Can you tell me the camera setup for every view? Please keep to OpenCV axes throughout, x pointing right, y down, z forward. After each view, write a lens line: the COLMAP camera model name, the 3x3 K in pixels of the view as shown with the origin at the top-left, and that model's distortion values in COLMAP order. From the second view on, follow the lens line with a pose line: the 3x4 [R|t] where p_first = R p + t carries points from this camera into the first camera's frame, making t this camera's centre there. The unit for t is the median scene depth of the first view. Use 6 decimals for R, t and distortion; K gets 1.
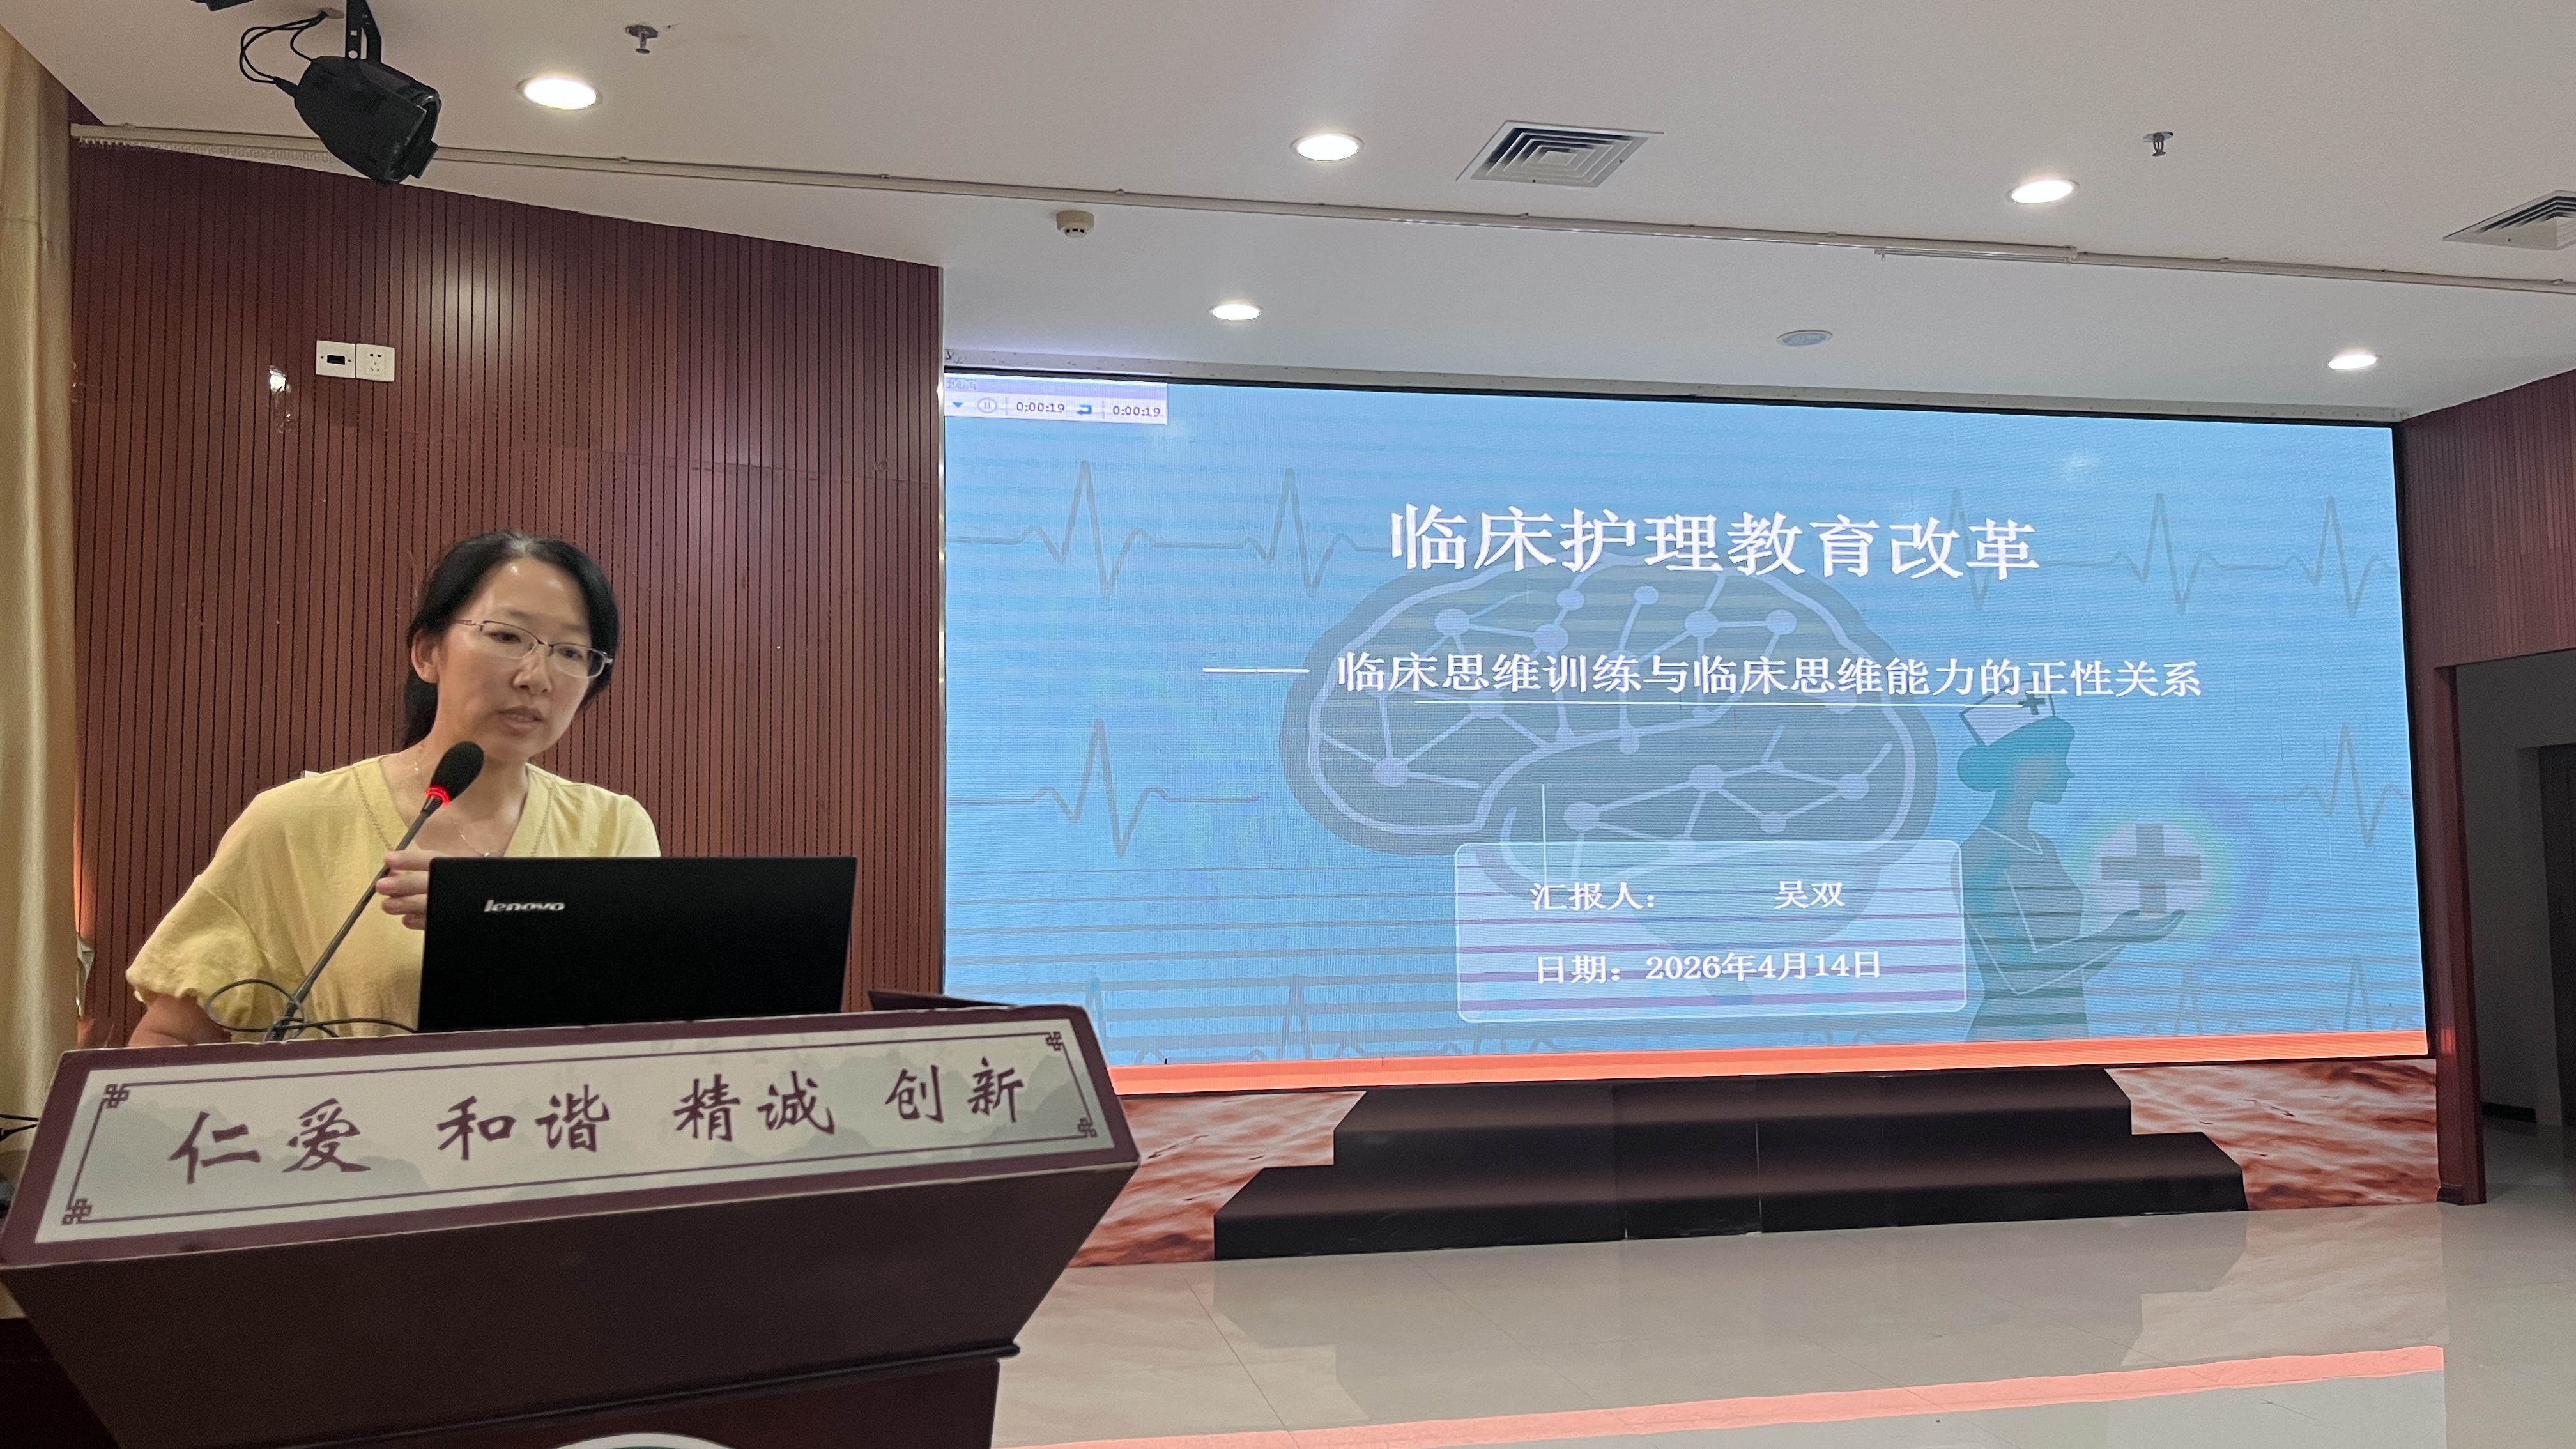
lens RADIAL K [[2023.4, 0, 1288.0], [0, 2023.4, 724.5], [0, 0, 1]] dist [0.058467, -0.090955]
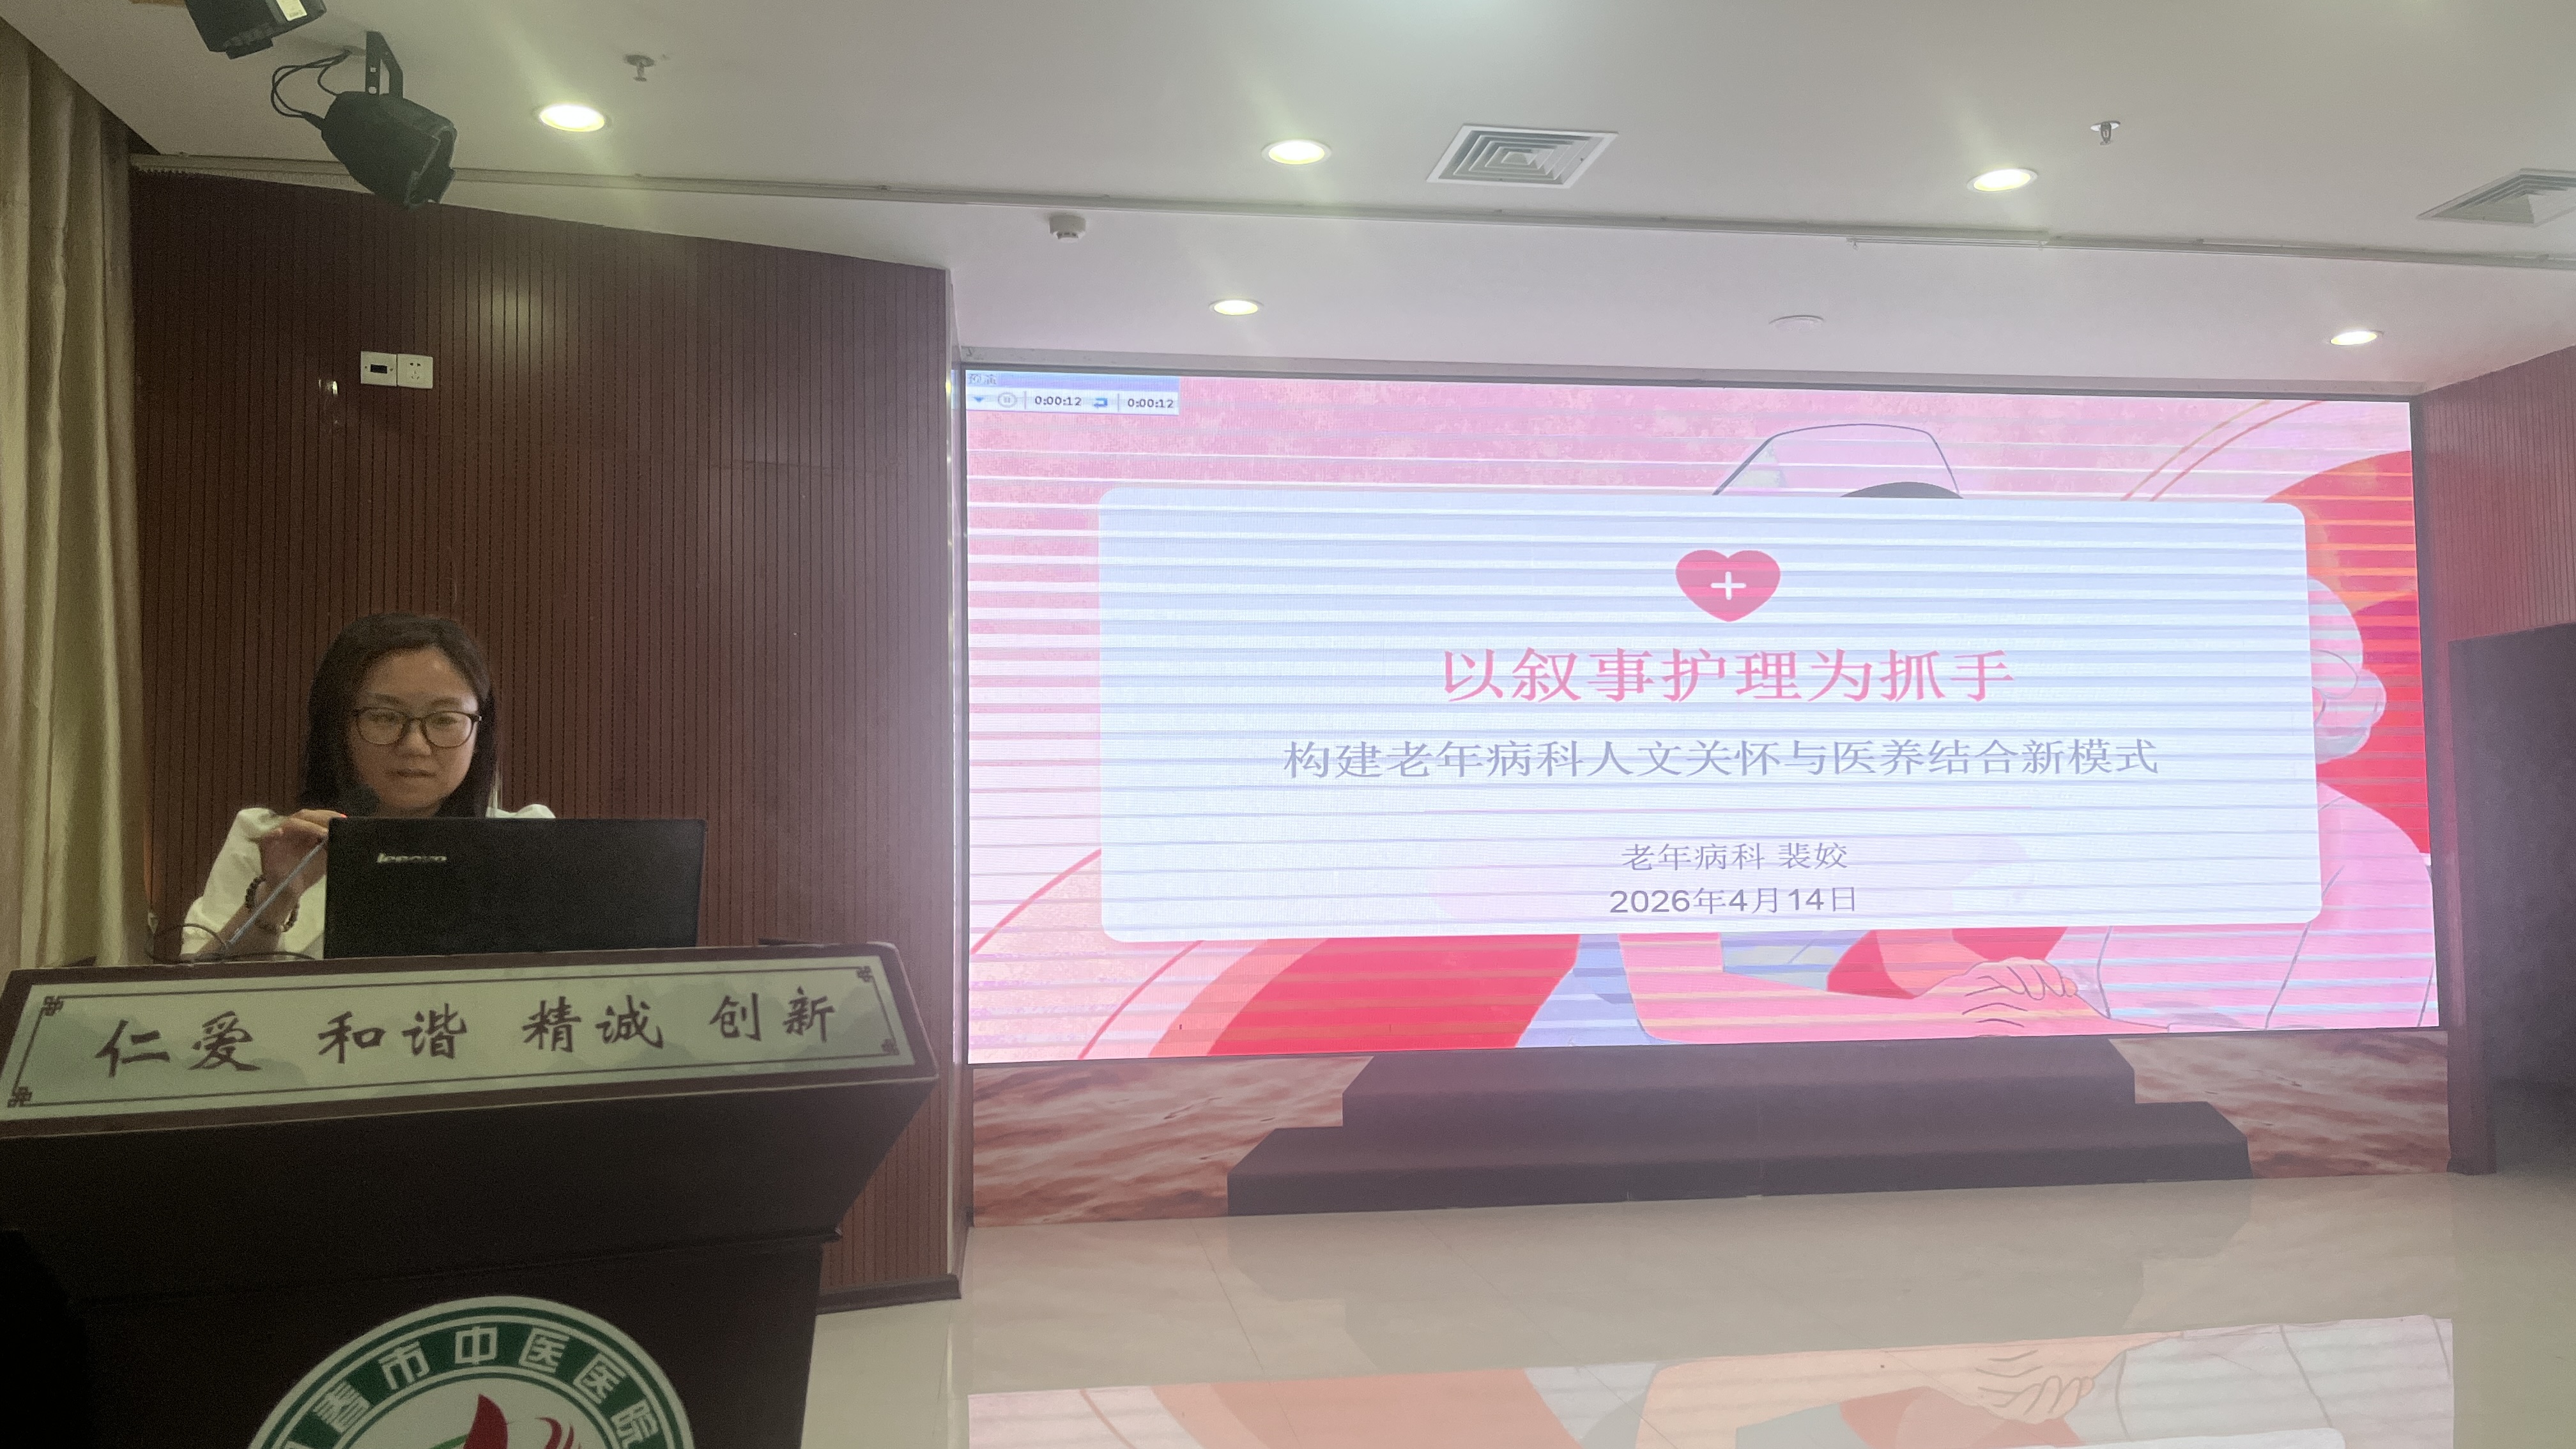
lens RADIAL K [[2019.0, 0, 1269.2], [0, 2019.0, 747.2], [0, 0, 1]] dist [0.059657, -0.092504]
pose [[0.998429, -0.003832, -0.055903, 0.184017], [0.004989, 0.999776, 0.020565, 0.002979], [0.055811, -0.020812, 0.998224, -0.148519]]
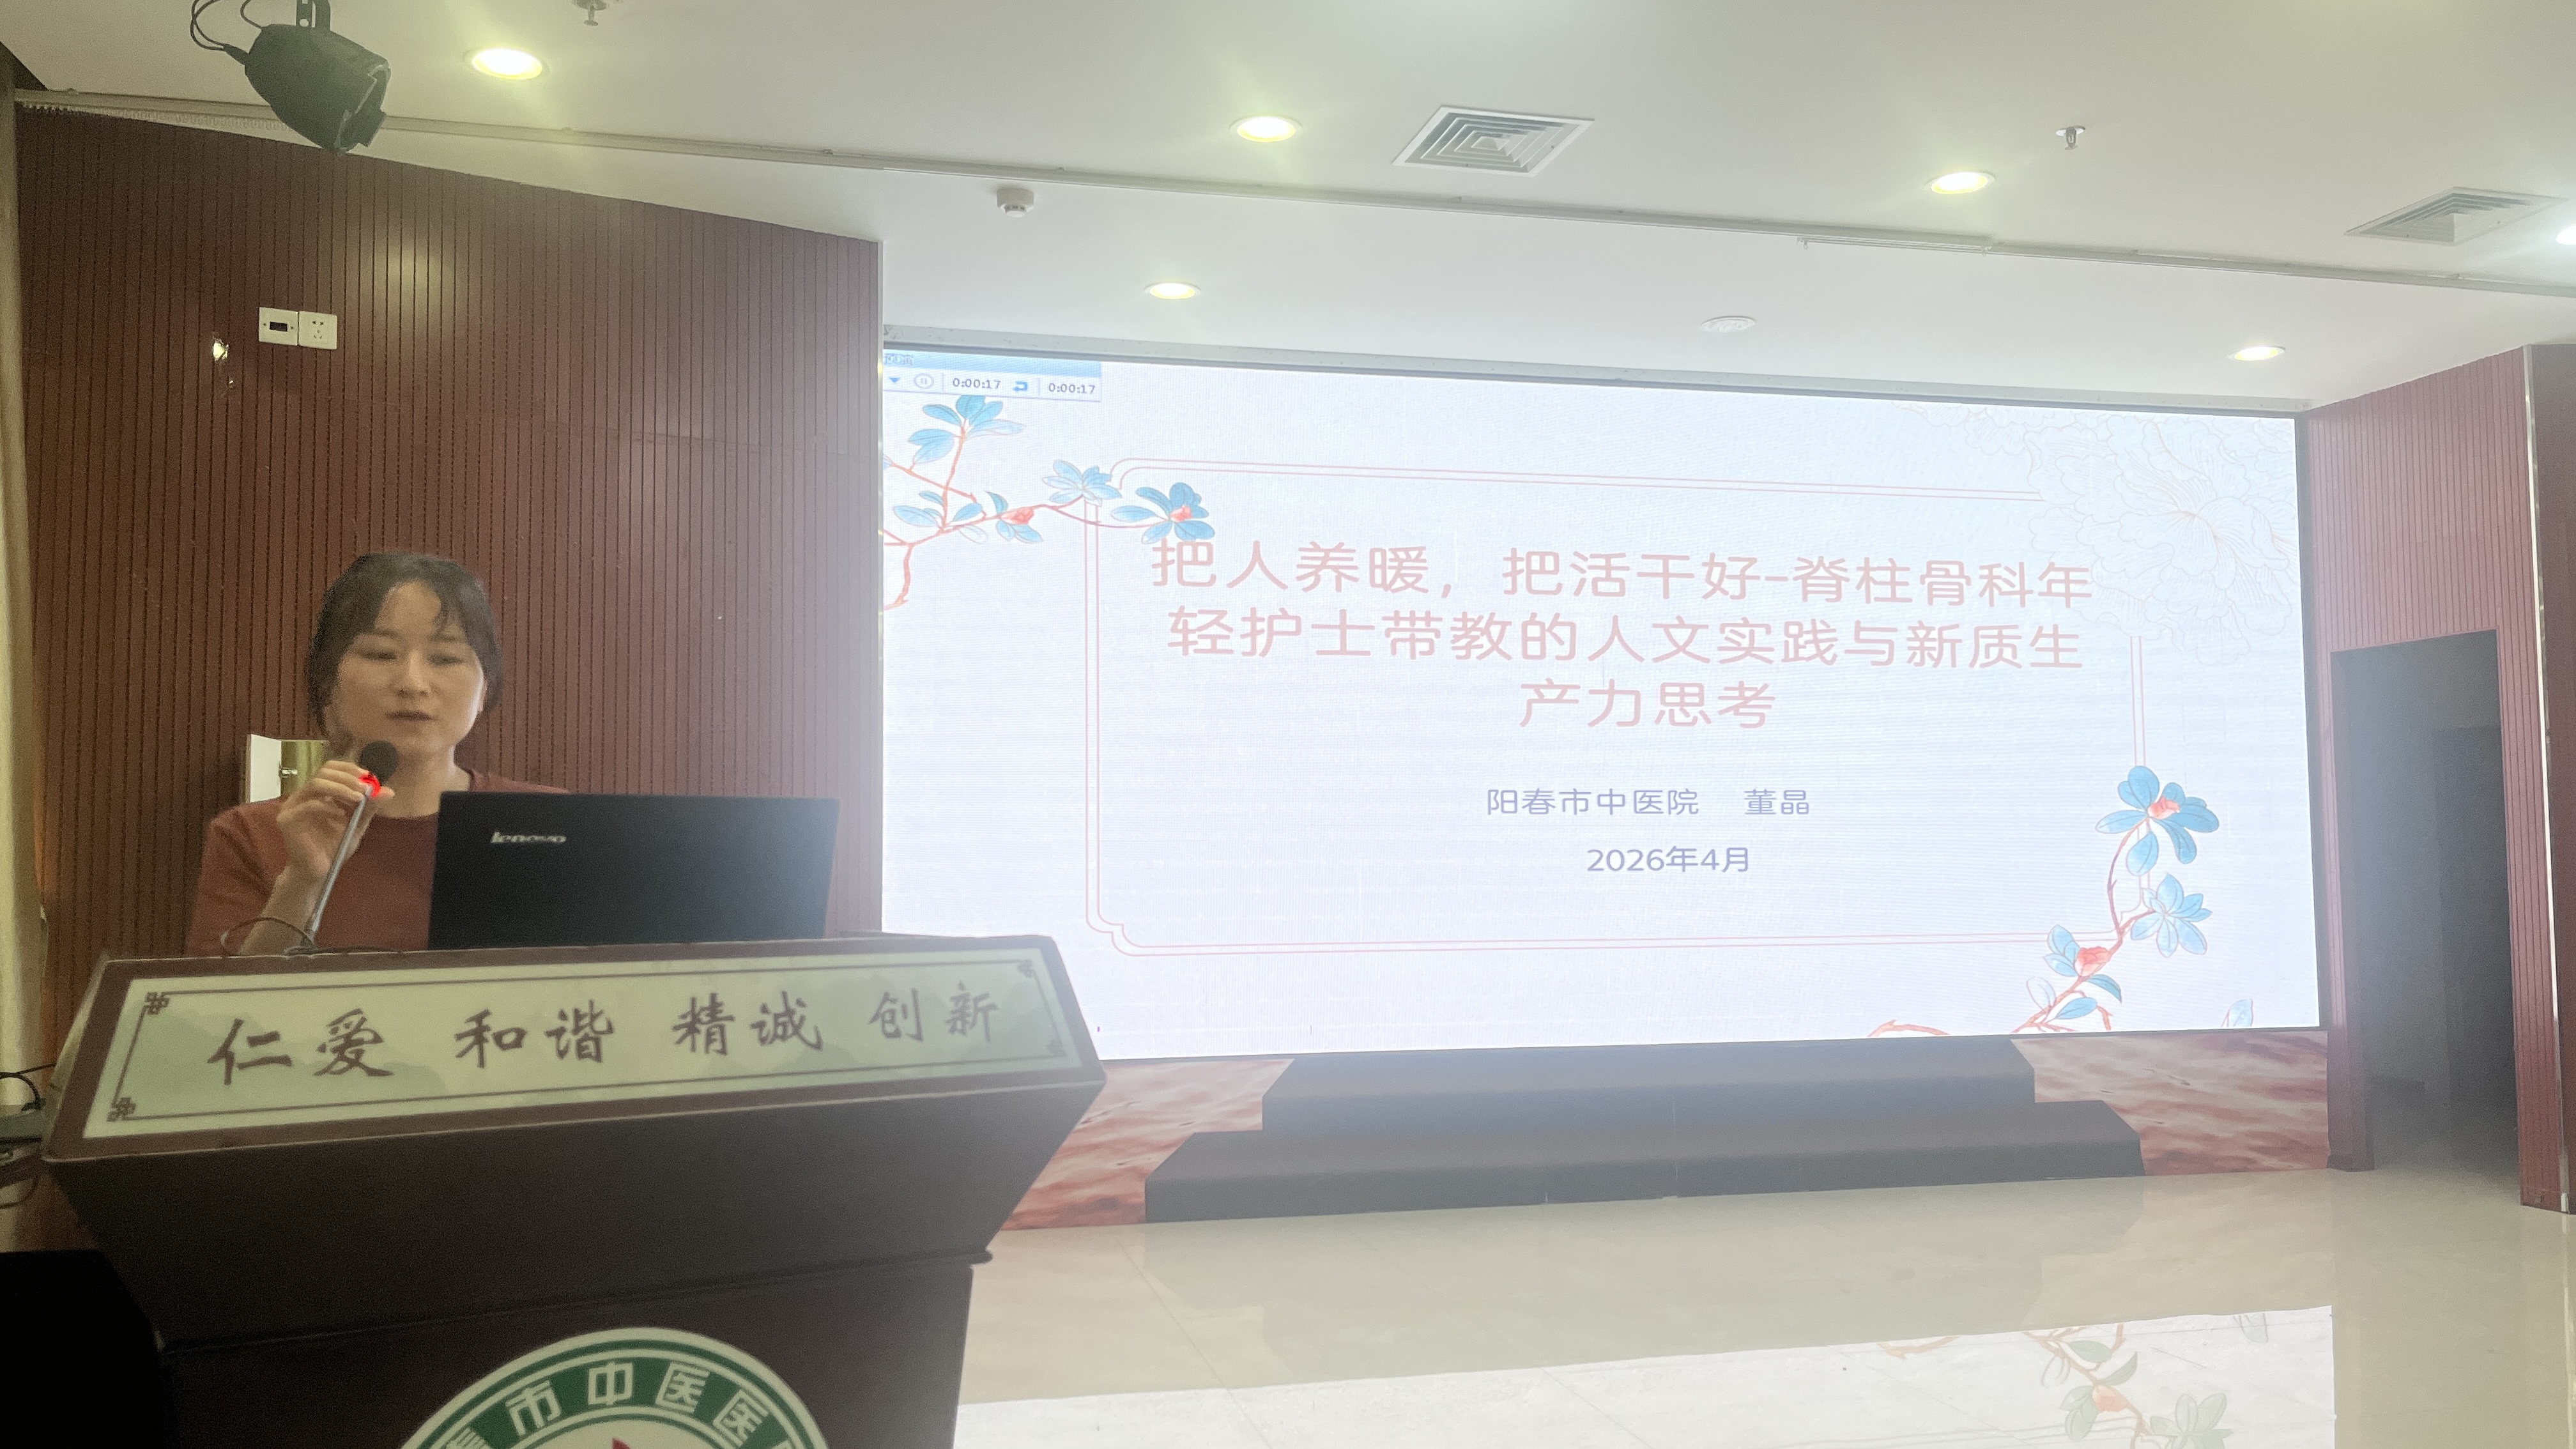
lens RADIAL K [[2019.0, 0, 1269.2], [0, 2019.0, 747.2], [0, 0, 1]] dist [0.059657, -0.092504]
pose [[0.999573, 0.005729, 0.028656, -0.018093], [-0.006275, 0.999800, 0.019001, 0.018919], [-0.028542, -0.019173, 0.999409, -0.065253]]
